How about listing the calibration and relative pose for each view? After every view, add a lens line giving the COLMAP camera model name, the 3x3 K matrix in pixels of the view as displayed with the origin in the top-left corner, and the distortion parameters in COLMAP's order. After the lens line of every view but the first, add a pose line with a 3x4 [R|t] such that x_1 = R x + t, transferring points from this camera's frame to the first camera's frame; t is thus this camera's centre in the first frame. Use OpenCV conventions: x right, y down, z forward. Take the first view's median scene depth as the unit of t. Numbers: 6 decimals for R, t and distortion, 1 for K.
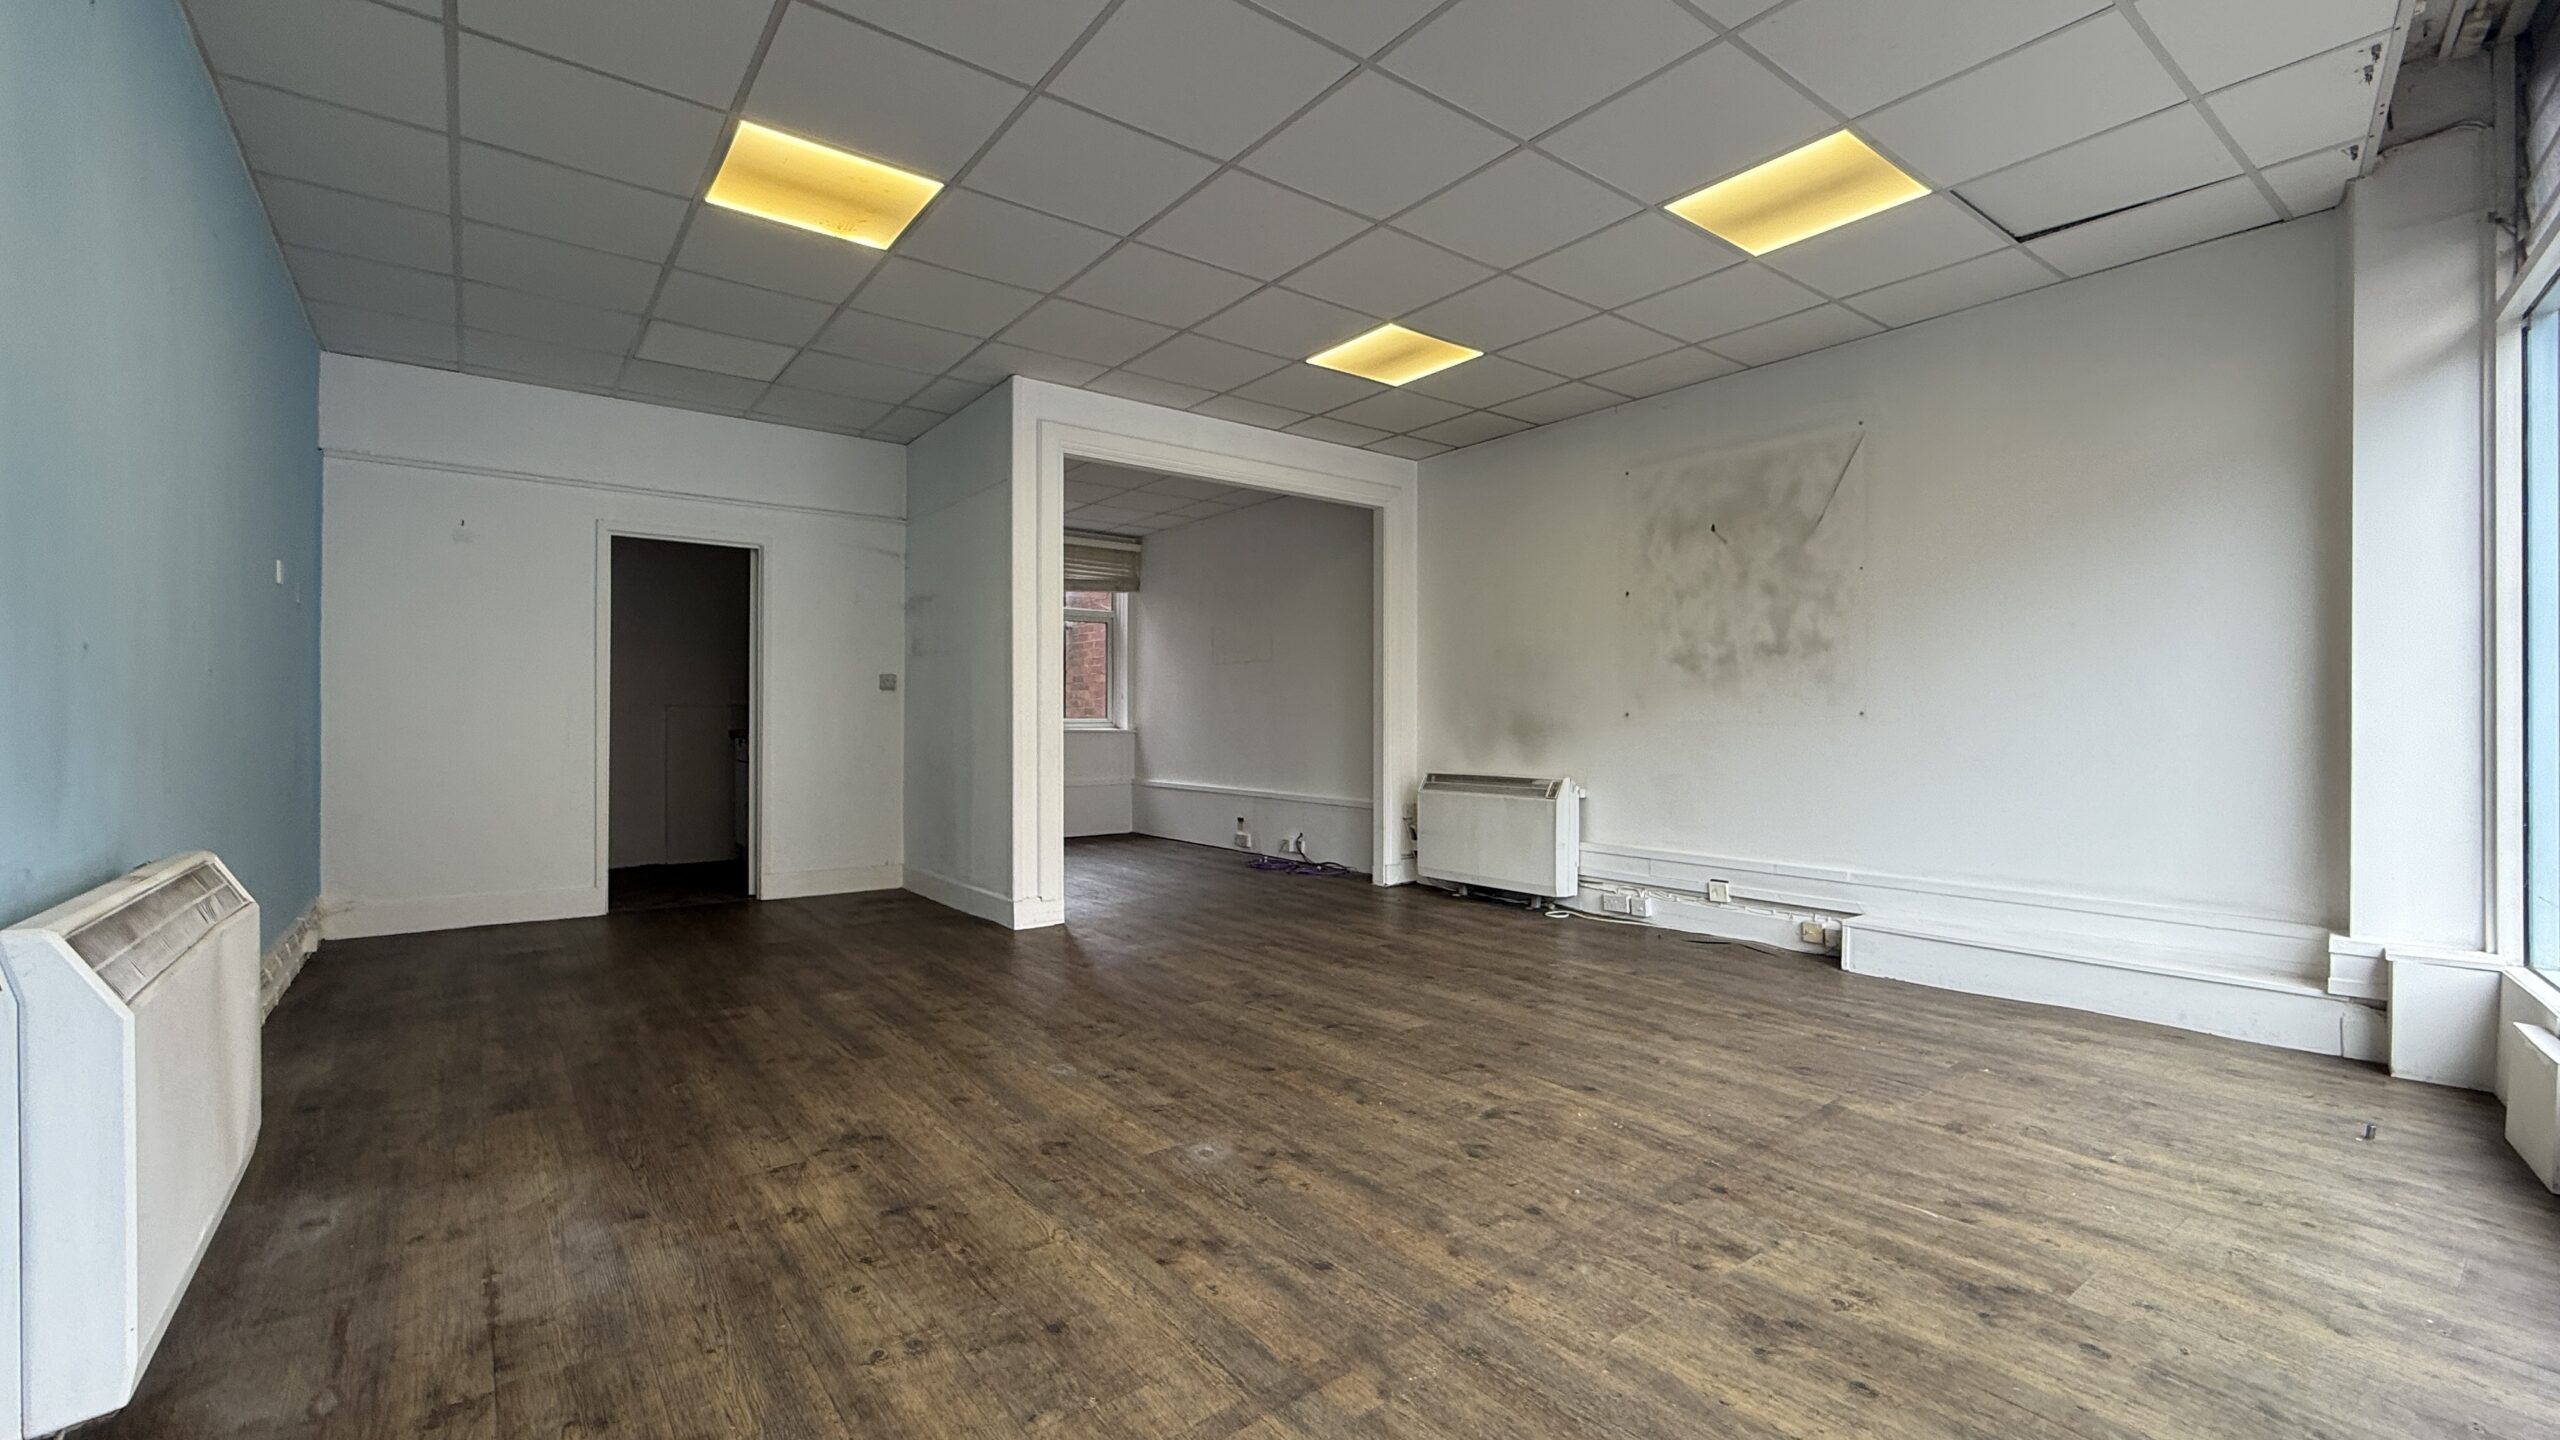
lens RADIAL K [[1026.4, 0, 1283.4], [0, 1026.4, 724.6], [0, 0, 1]] dist [-0.000158, 0.000097]
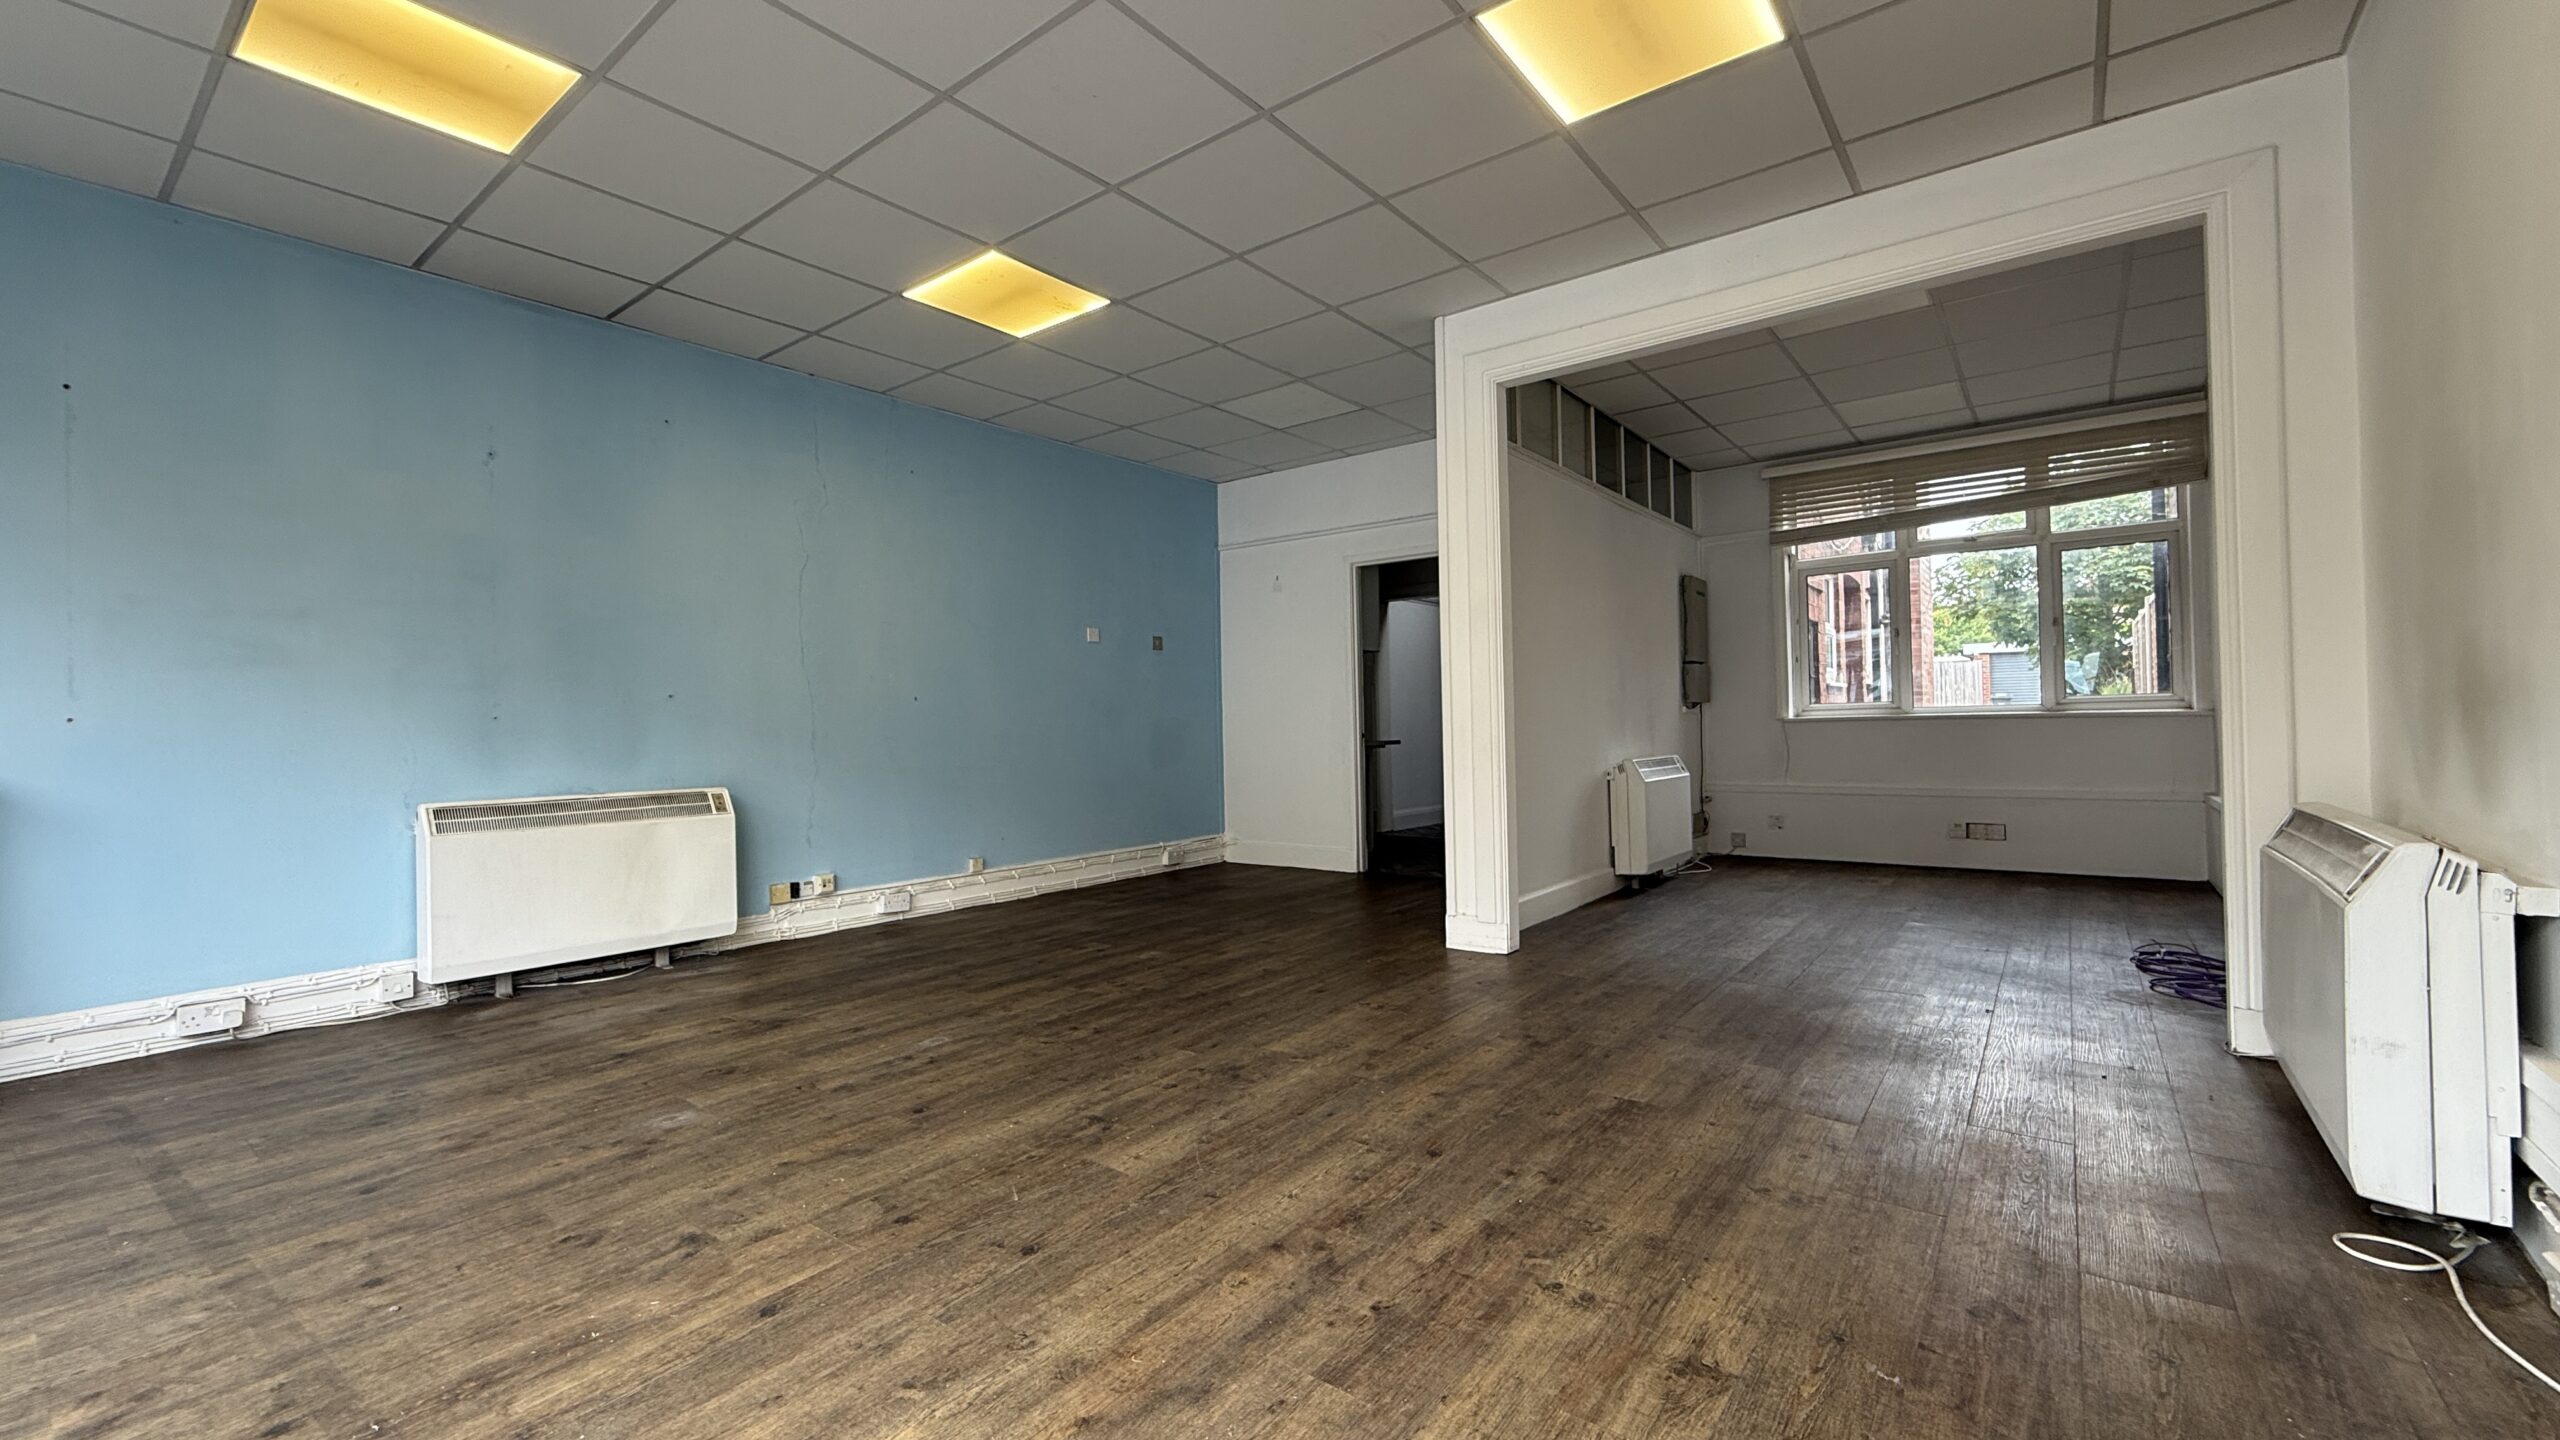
lens RADIAL K [[1026.4, 0, 1323.9], [0, 1026.4, 724.9], [0, 0, 1]] dist [-0.000158, 0.000097]
pose [[0.277209, -0.008647, -0.960771, 0.864073], [0.020222, 0.999791, -0.003164, 0.015007], [0.960597, -0.018551, 0.277326, 1.021651]]
